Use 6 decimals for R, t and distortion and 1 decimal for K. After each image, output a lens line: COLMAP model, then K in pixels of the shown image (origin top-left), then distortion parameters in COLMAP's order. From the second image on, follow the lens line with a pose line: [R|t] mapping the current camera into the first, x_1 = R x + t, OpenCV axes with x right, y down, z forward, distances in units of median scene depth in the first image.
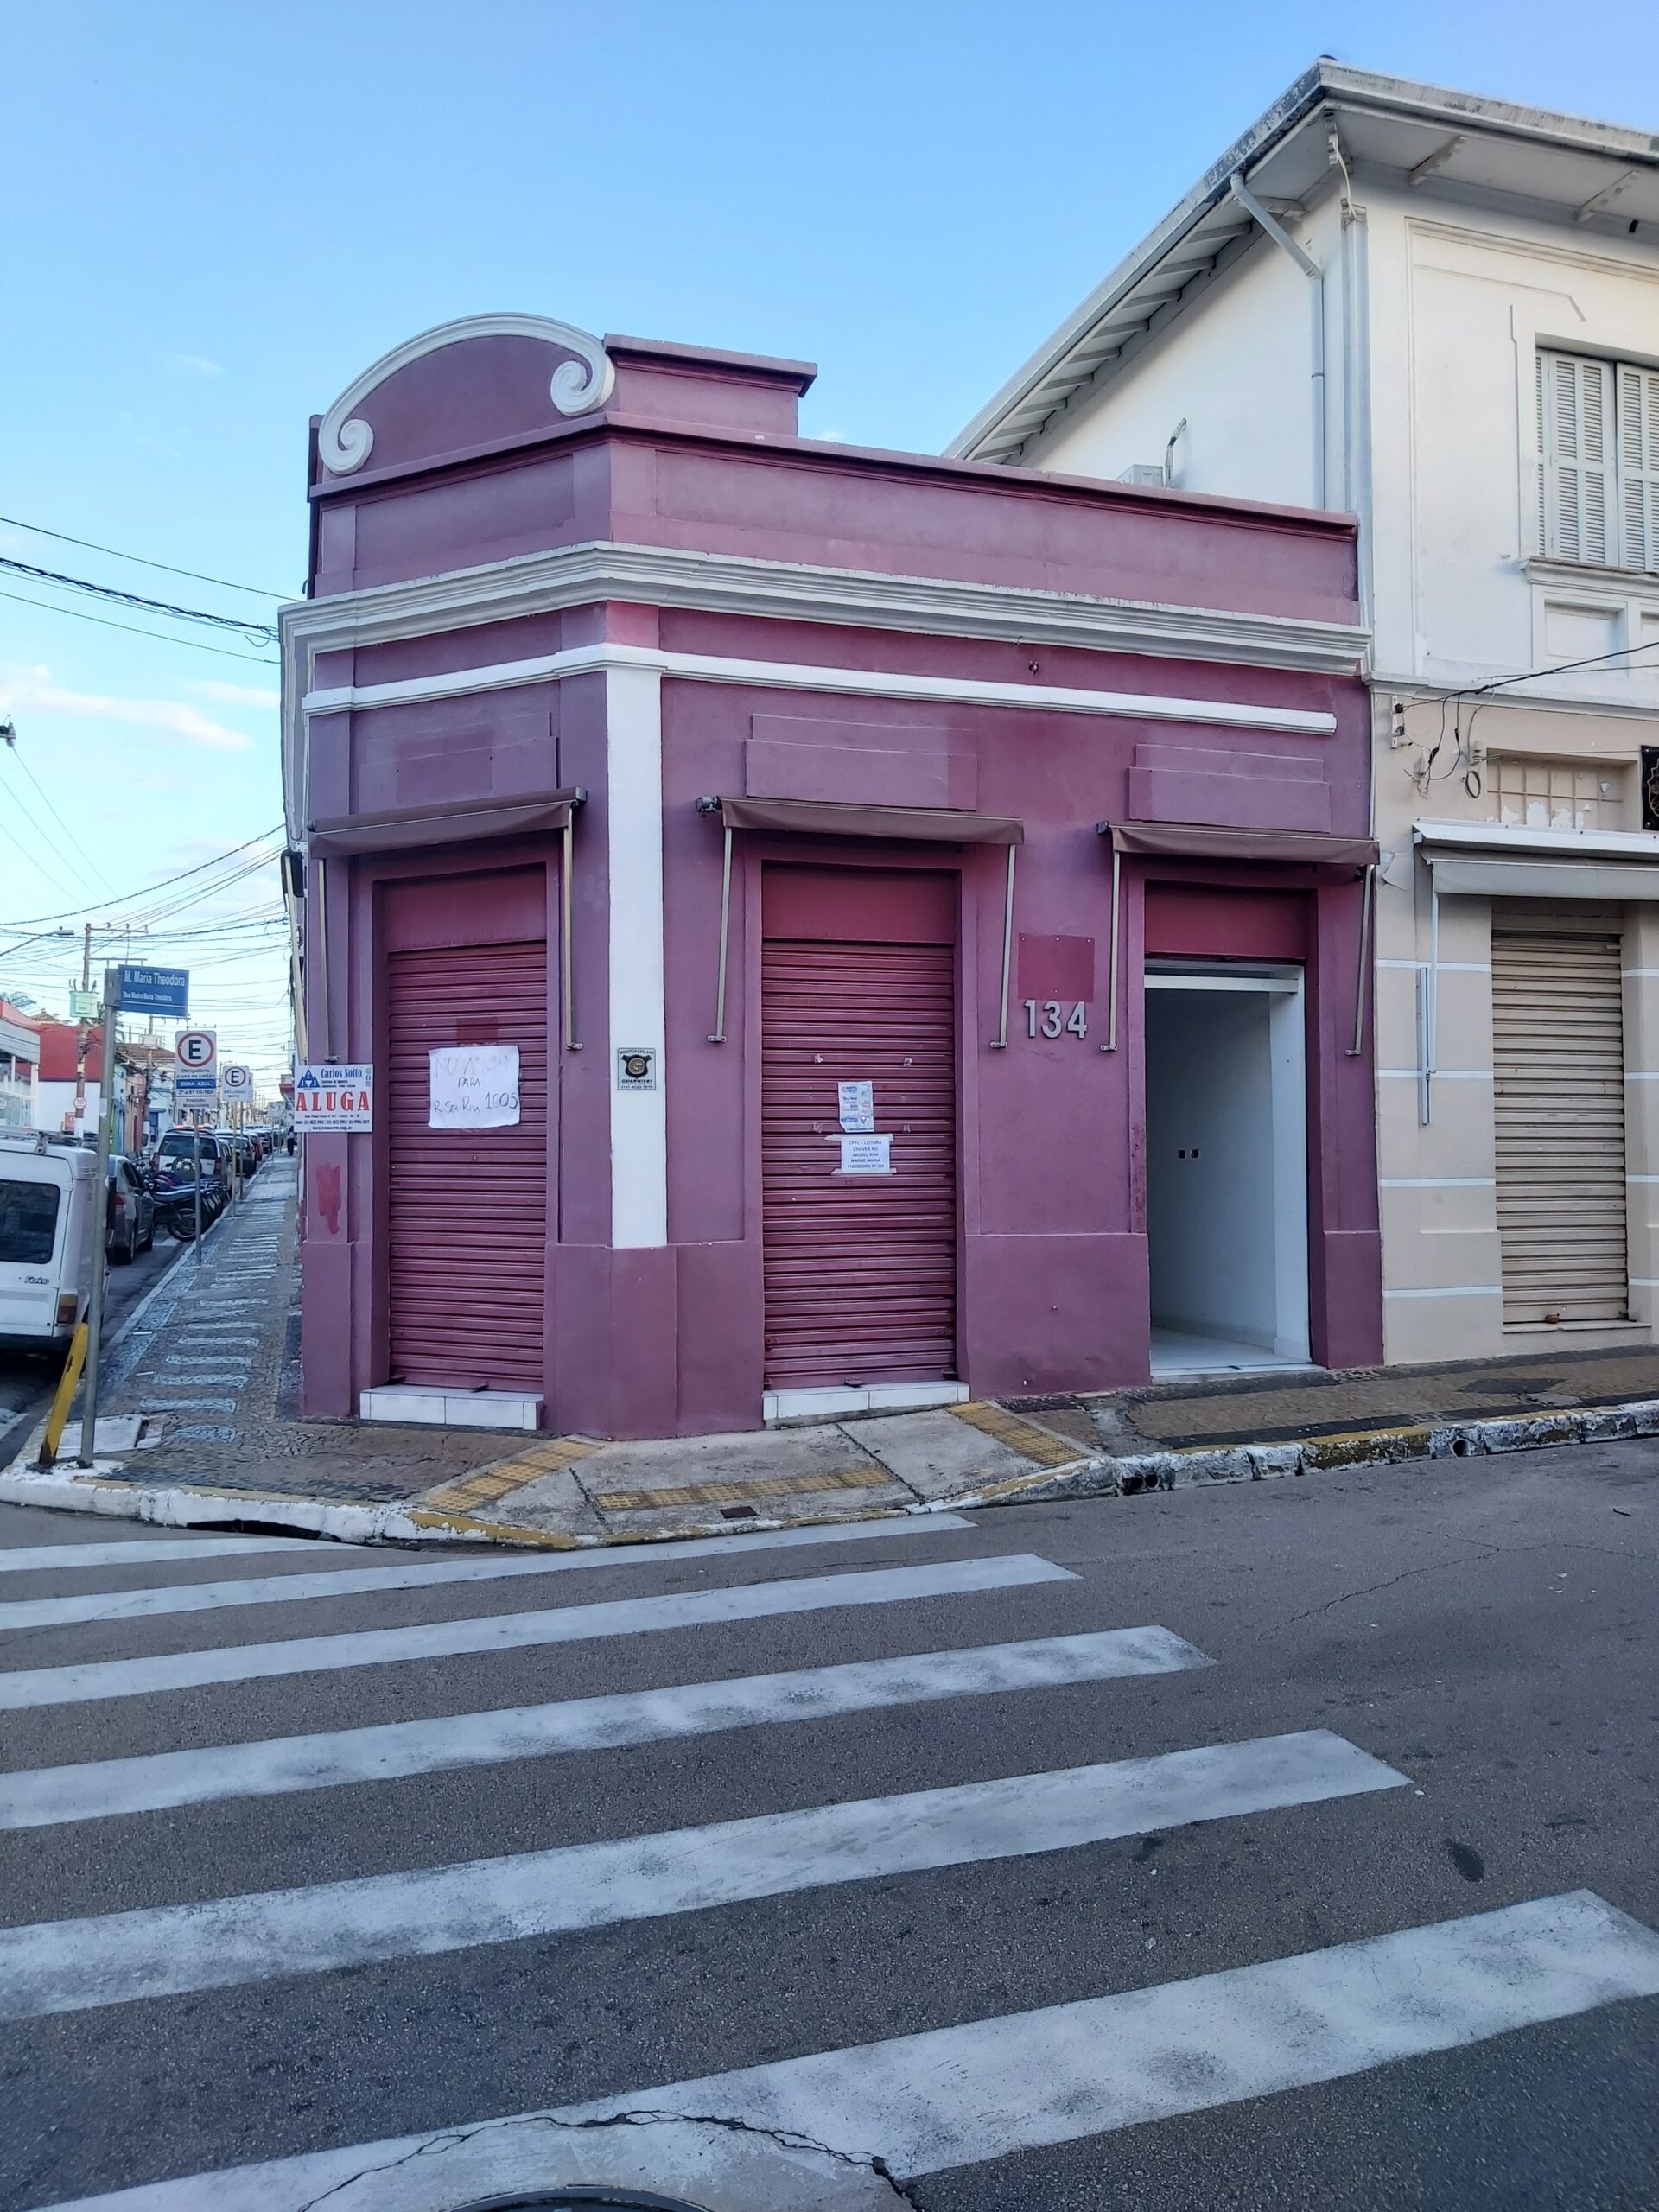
lens RADIAL K [[1667.2, 0, 829.5], [0, 1667.2, 1106.0], [0, 0, 1]] dist [0.113279, -0.183909]
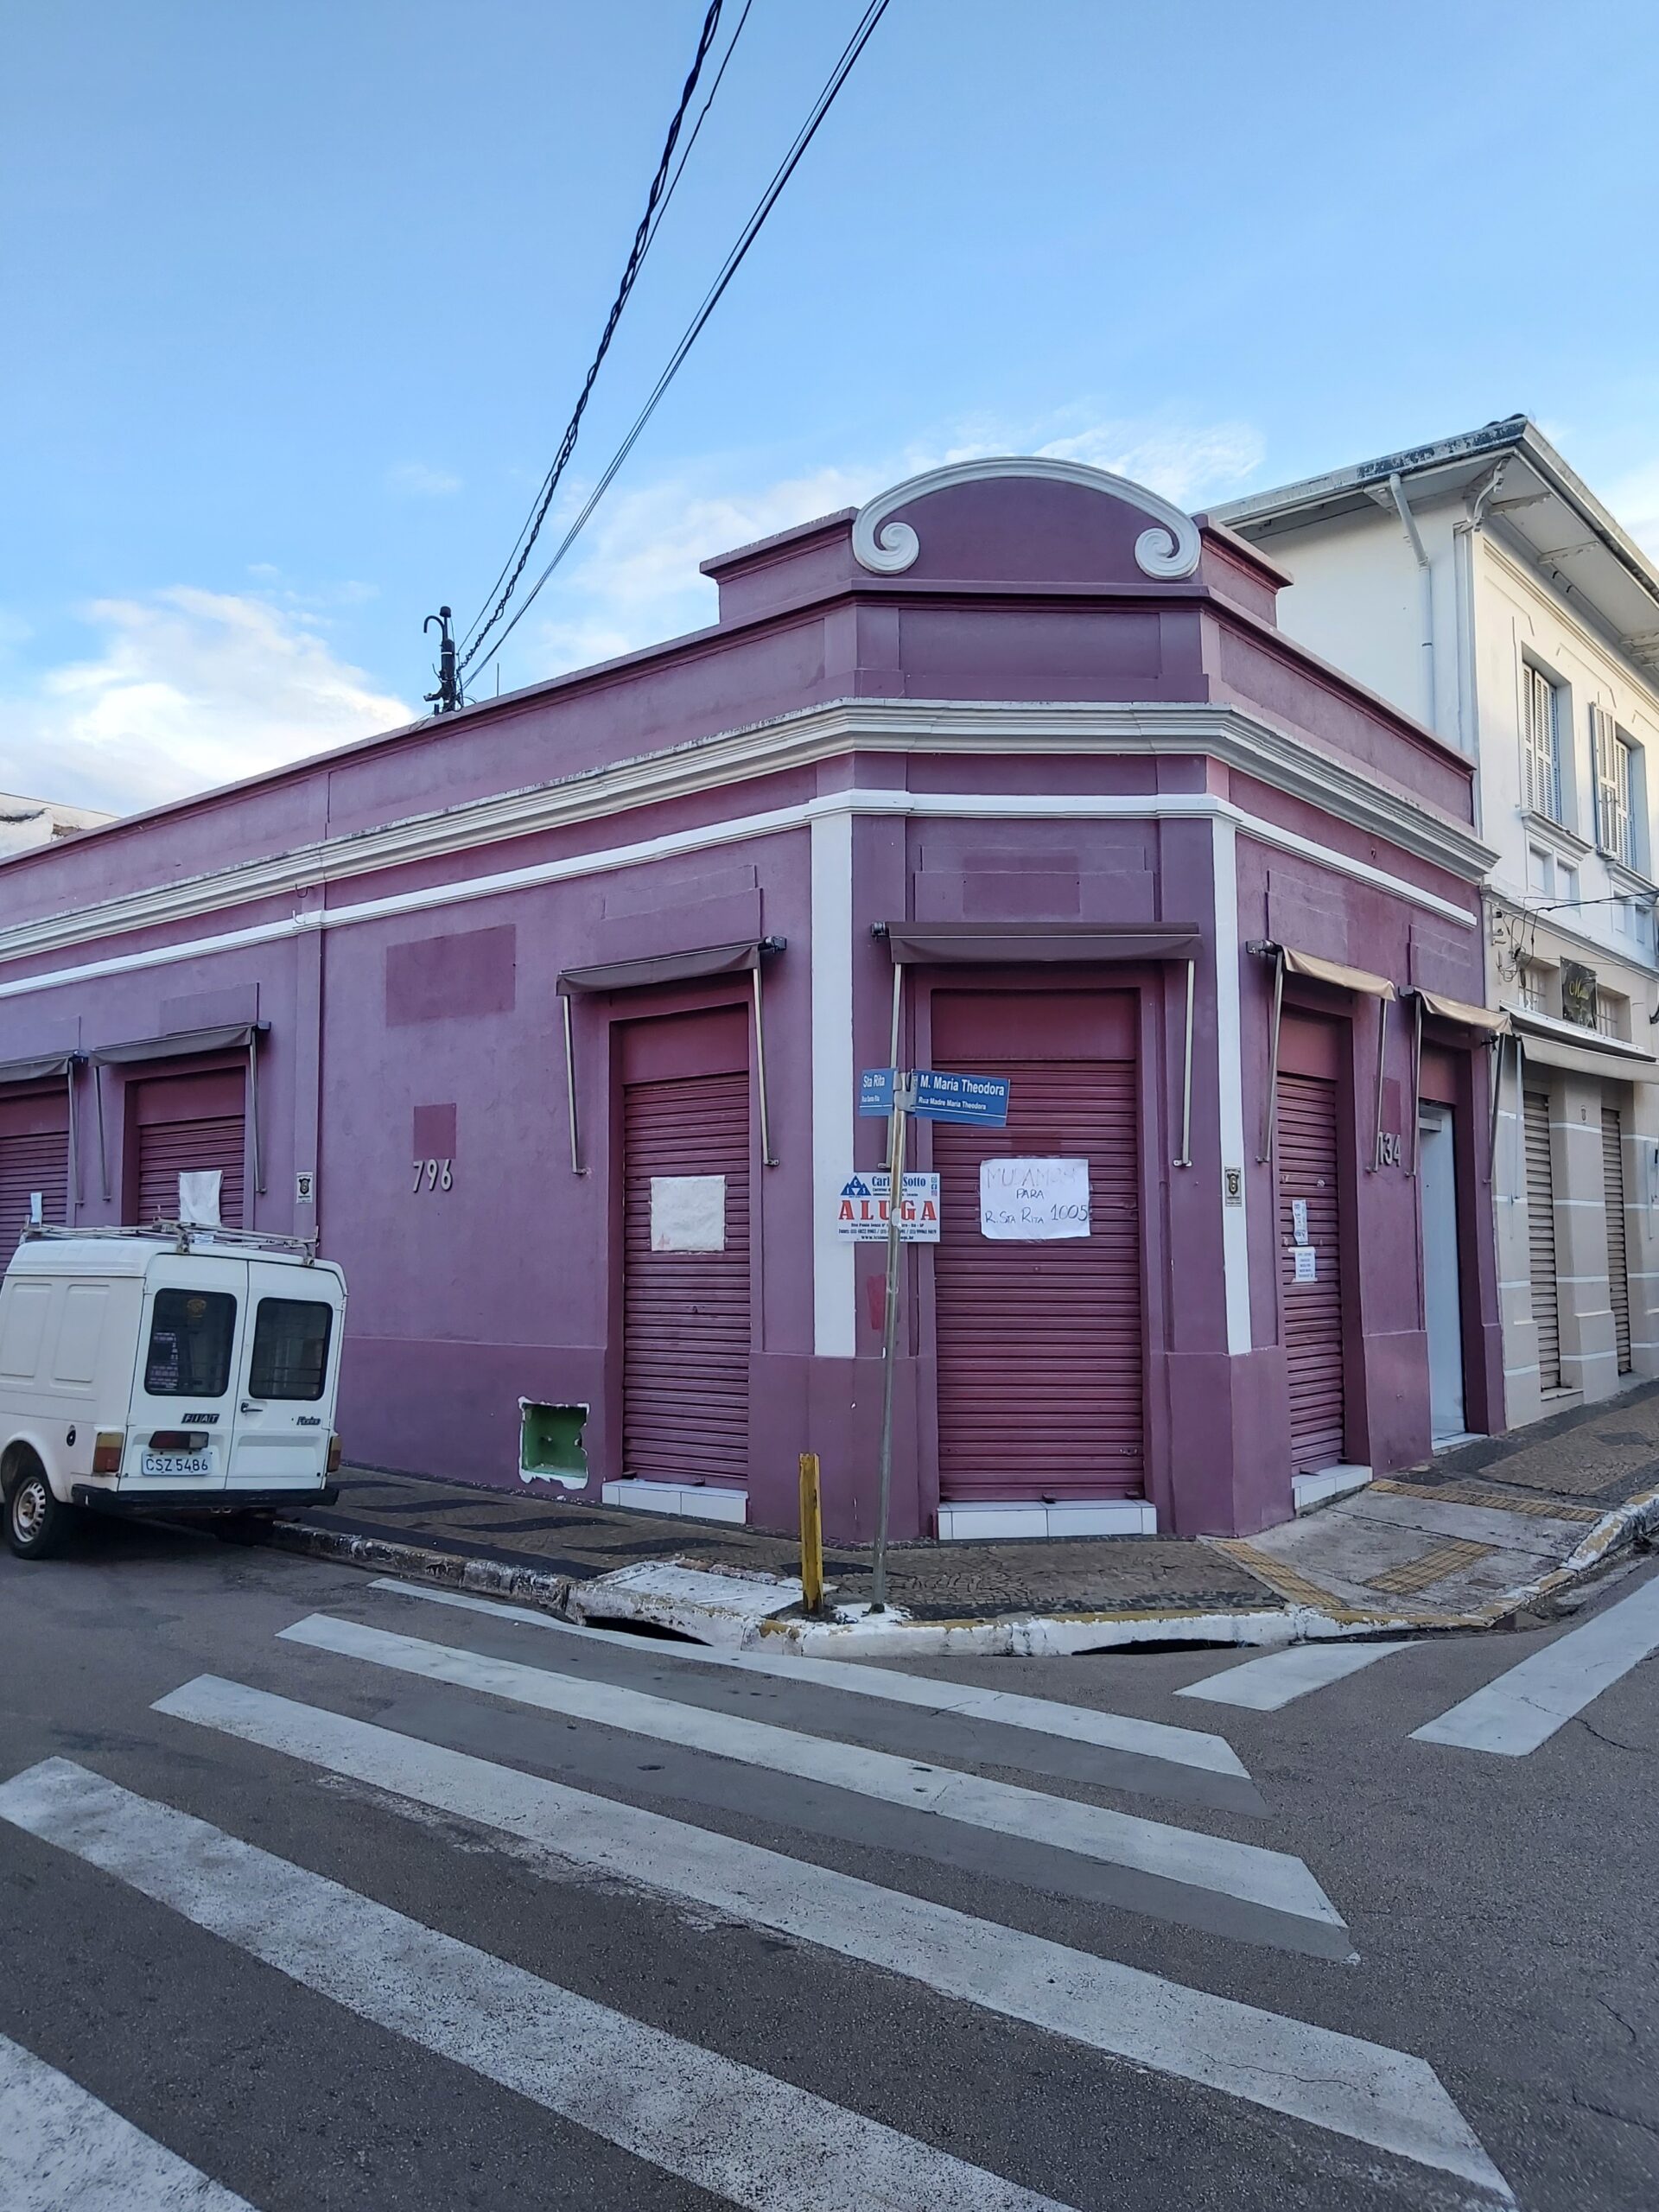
lens RADIAL K [[1682.3, 0, 836.4], [0, 1682.3, 1113.2], [0, 0, 1]] dist [0.136009, -0.259834]
pose [[0.845381, 0.043147, 0.532419, -0.849538], [-0.014893, 0.998249, -0.057252, -0.002615], [-0.533957, 0.040470, 0.844543, 0.196365]]
